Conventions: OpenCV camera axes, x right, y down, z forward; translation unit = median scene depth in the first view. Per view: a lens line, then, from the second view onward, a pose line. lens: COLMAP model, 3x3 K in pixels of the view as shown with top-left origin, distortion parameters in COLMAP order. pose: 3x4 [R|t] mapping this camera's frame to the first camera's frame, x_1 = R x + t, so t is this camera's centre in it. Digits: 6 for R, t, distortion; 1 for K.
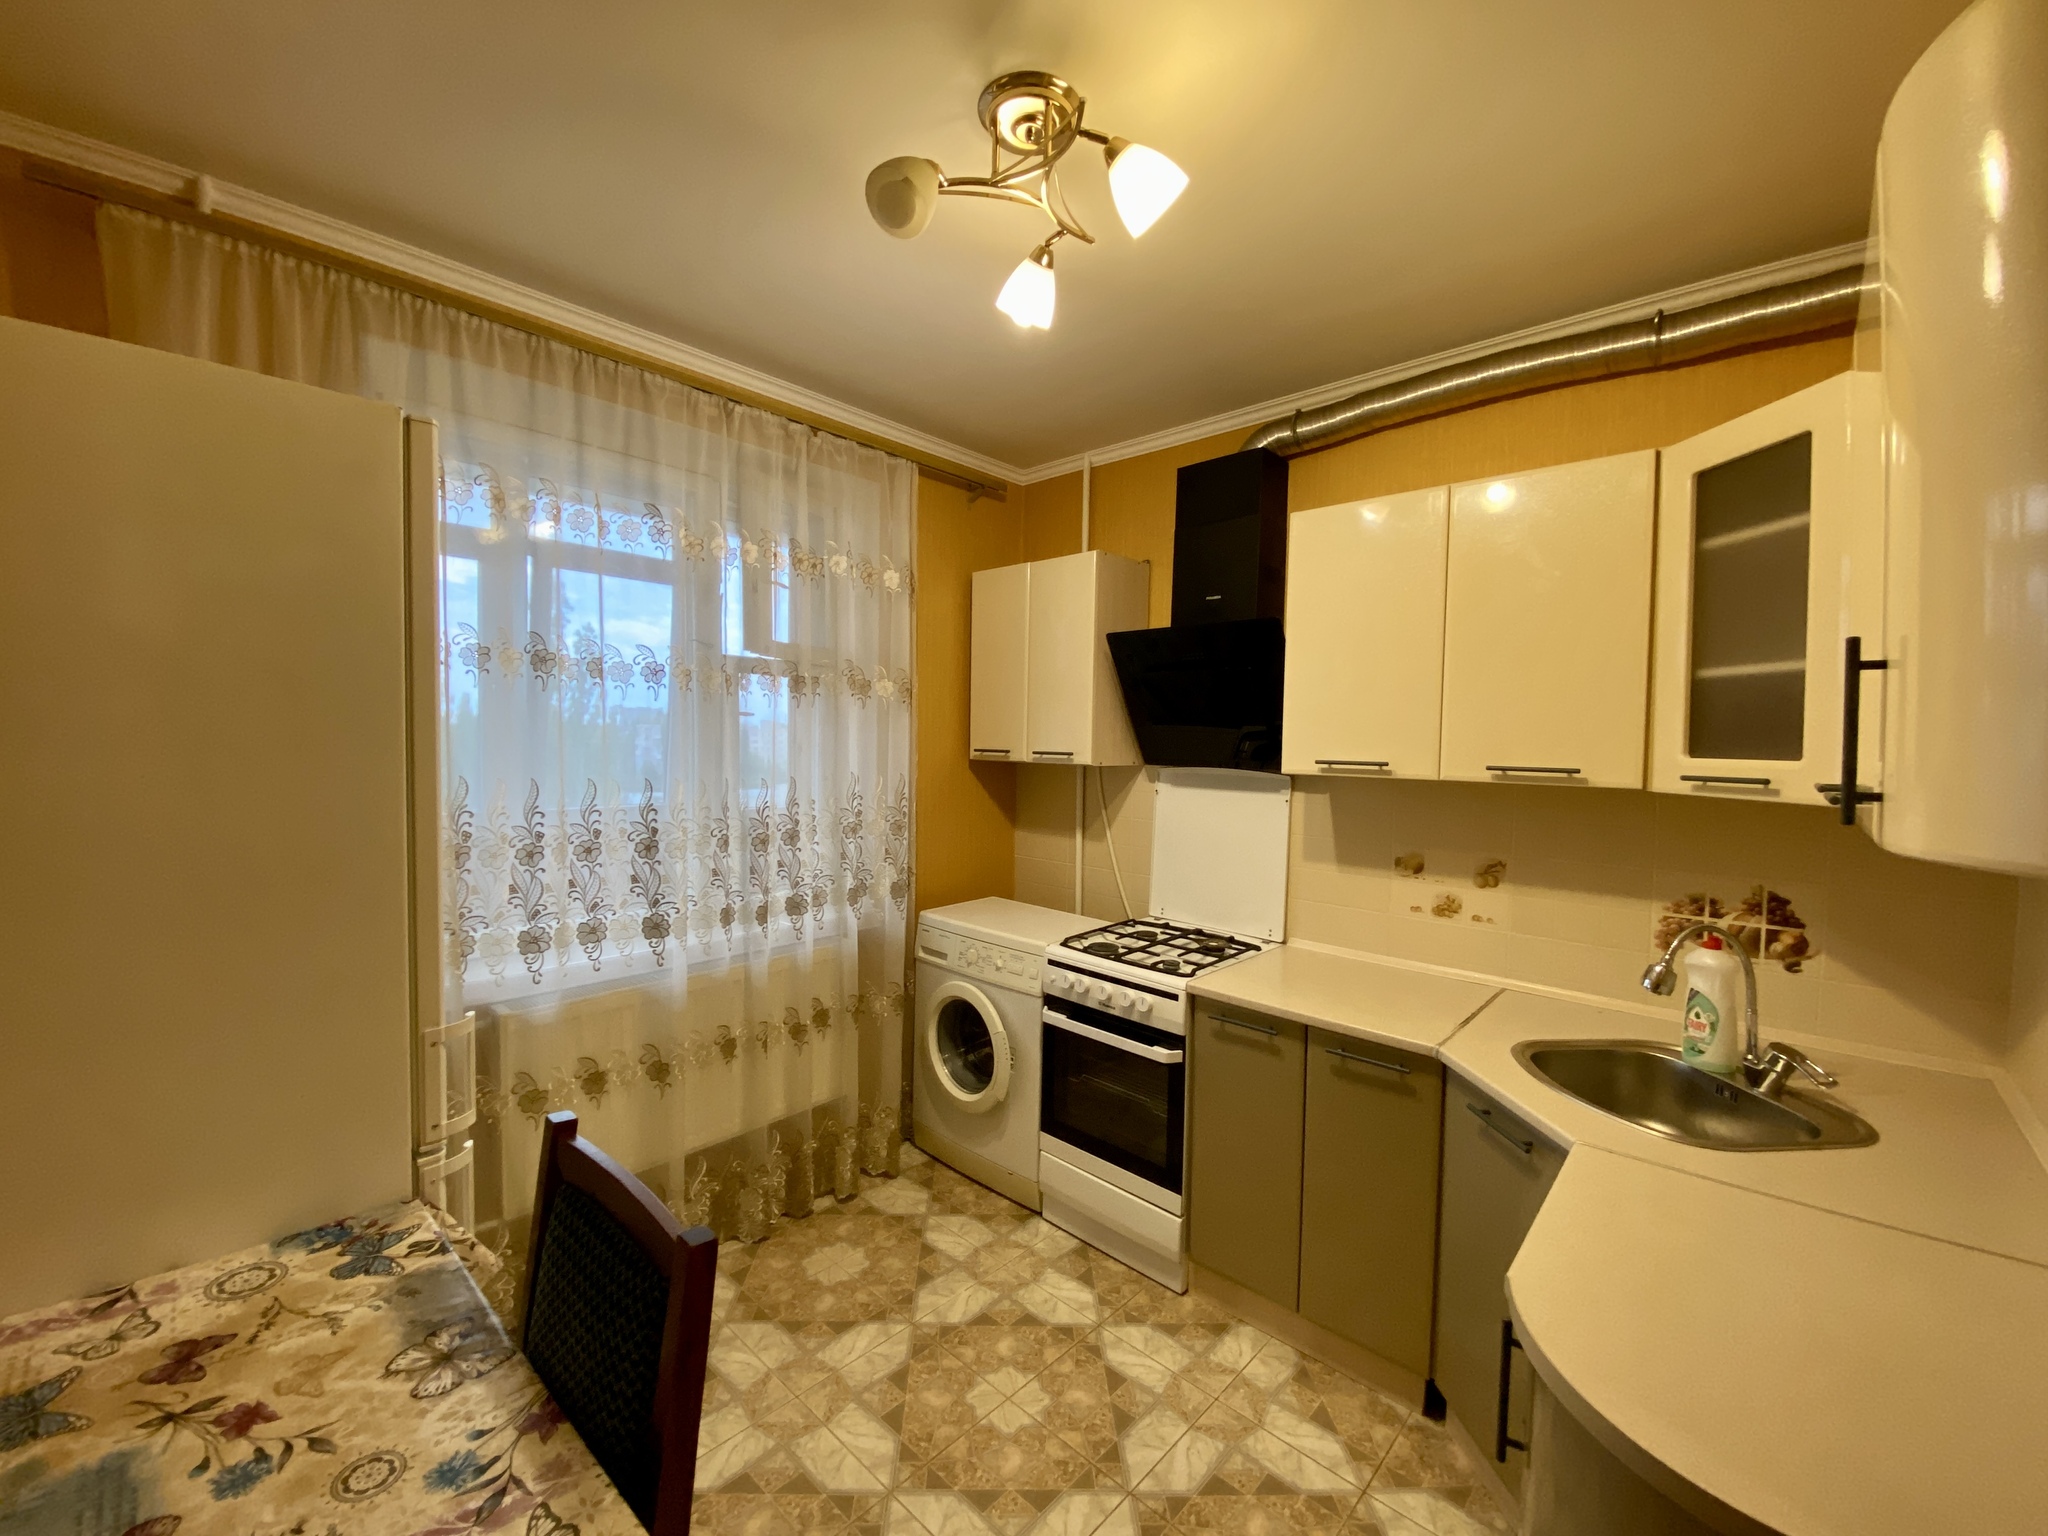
lens RADIAL K [[831.6, 0, 1017.0], [0, 831.6, 766.9], [0, 0, 1]] dist [0.008218, -0.015707]
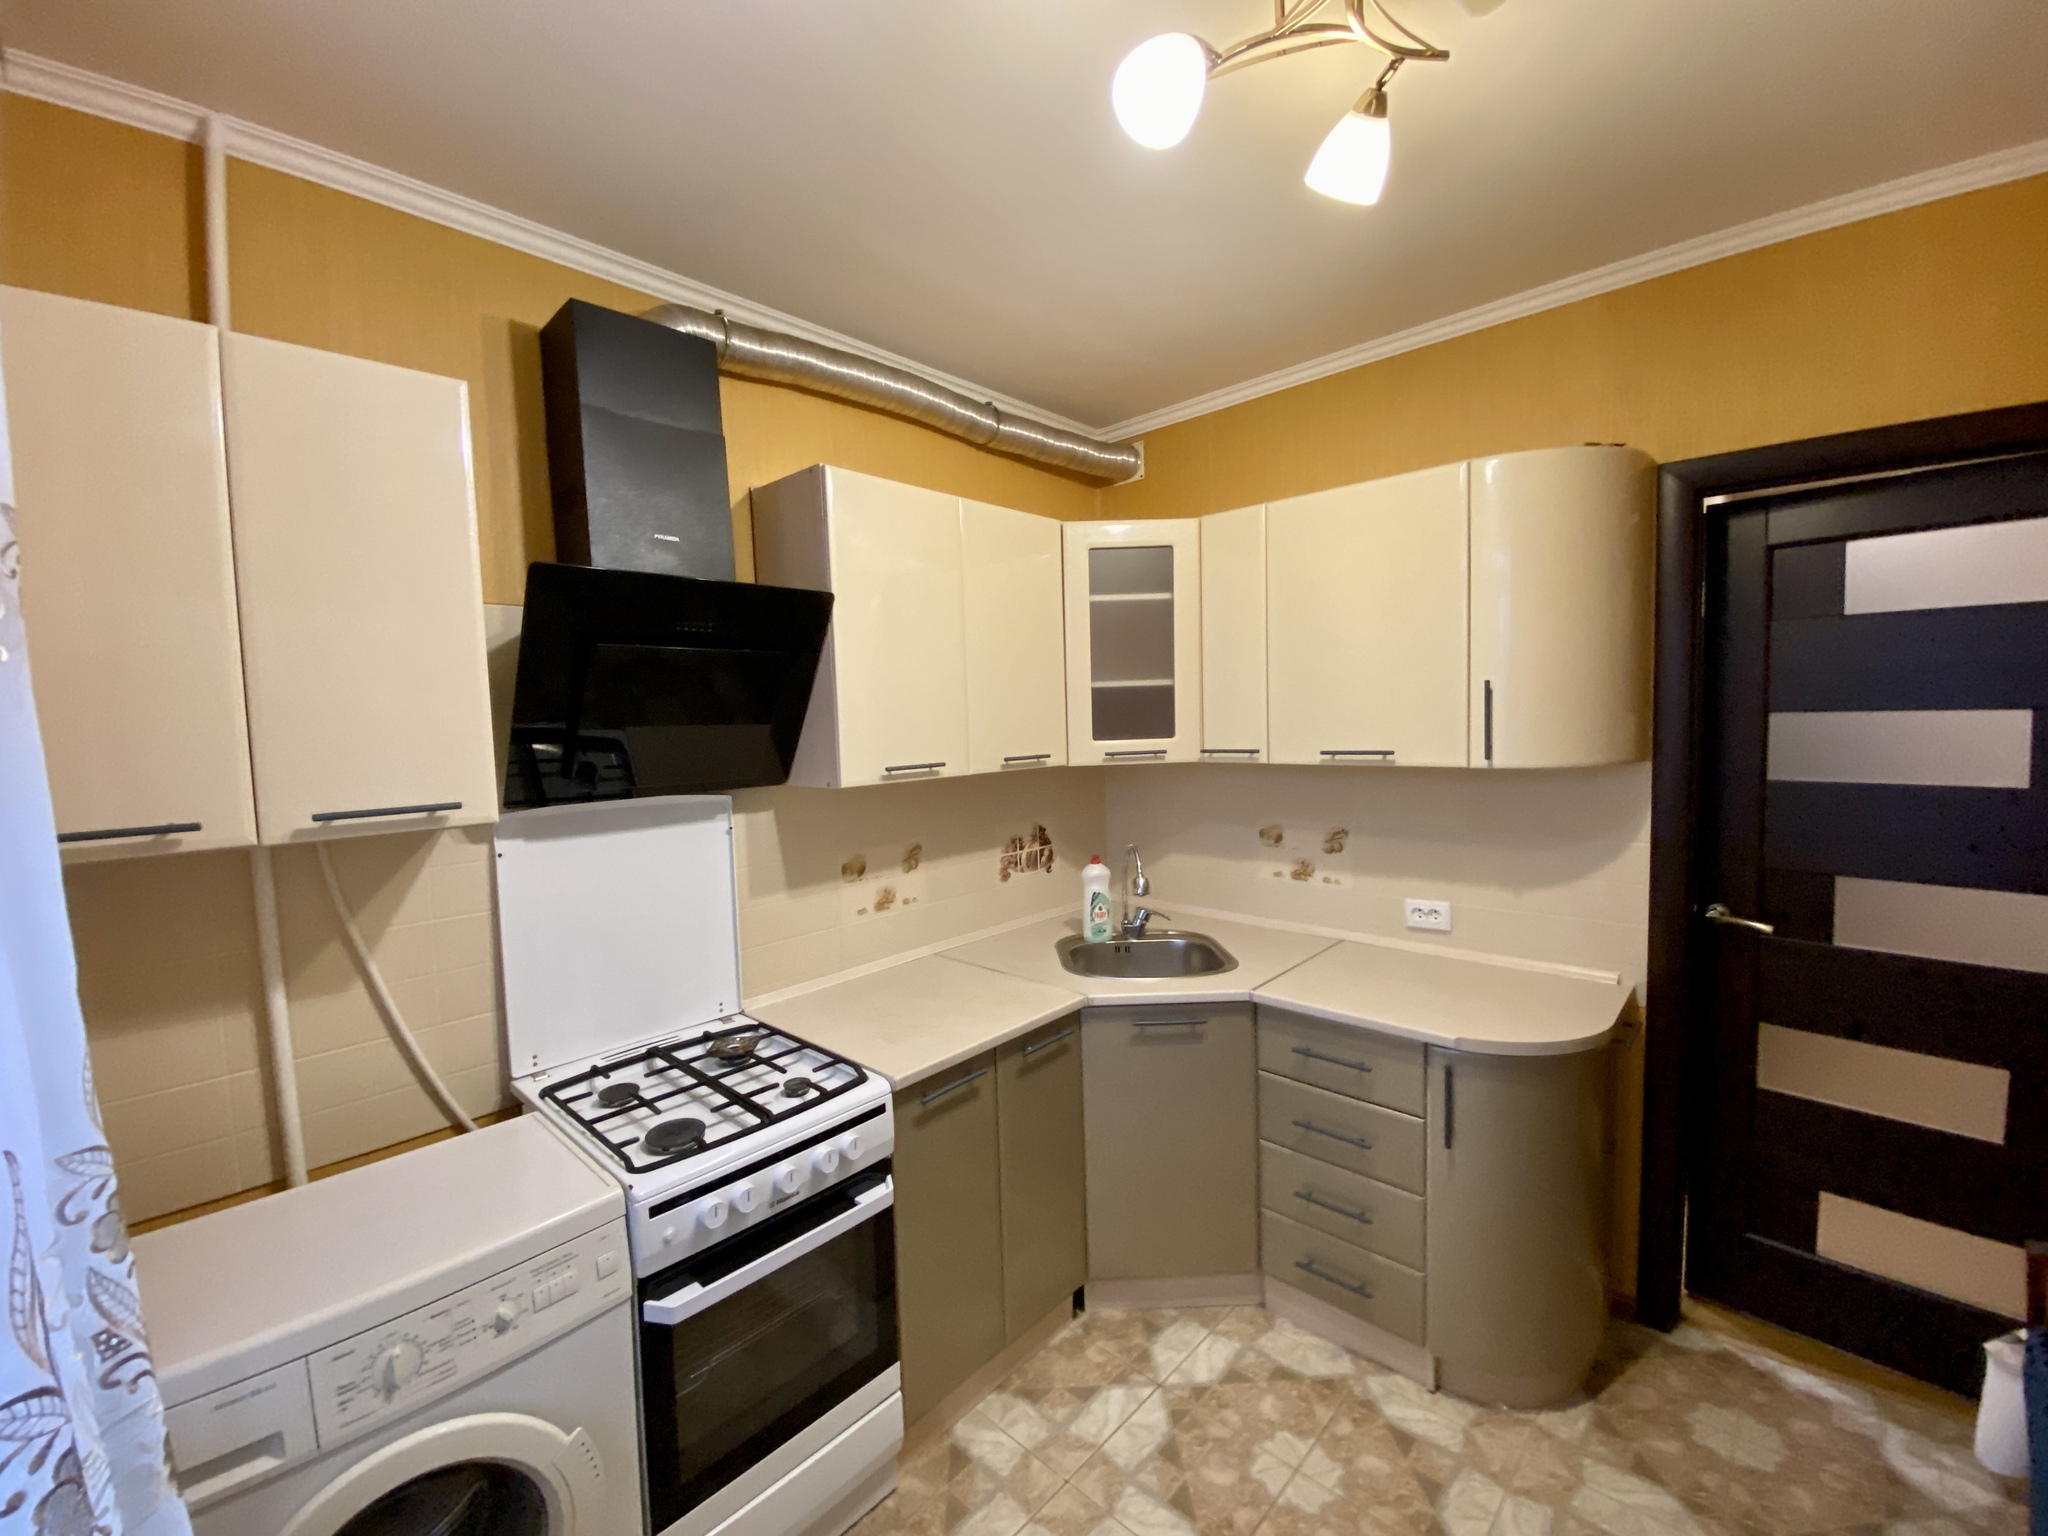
lens RADIAL K [[803.3, 0, 1024.0], [0, 803.3, 768.0], [0, 0, 1]] dist [0.029233, -0.030983]
pose [[0.008203, -0.084797, 0.996364, -0.547343], [0.065105, 0.994329, 0.084088, -0.078863], [-0.997845, 0.064178, 0.013677, 0.960981]]
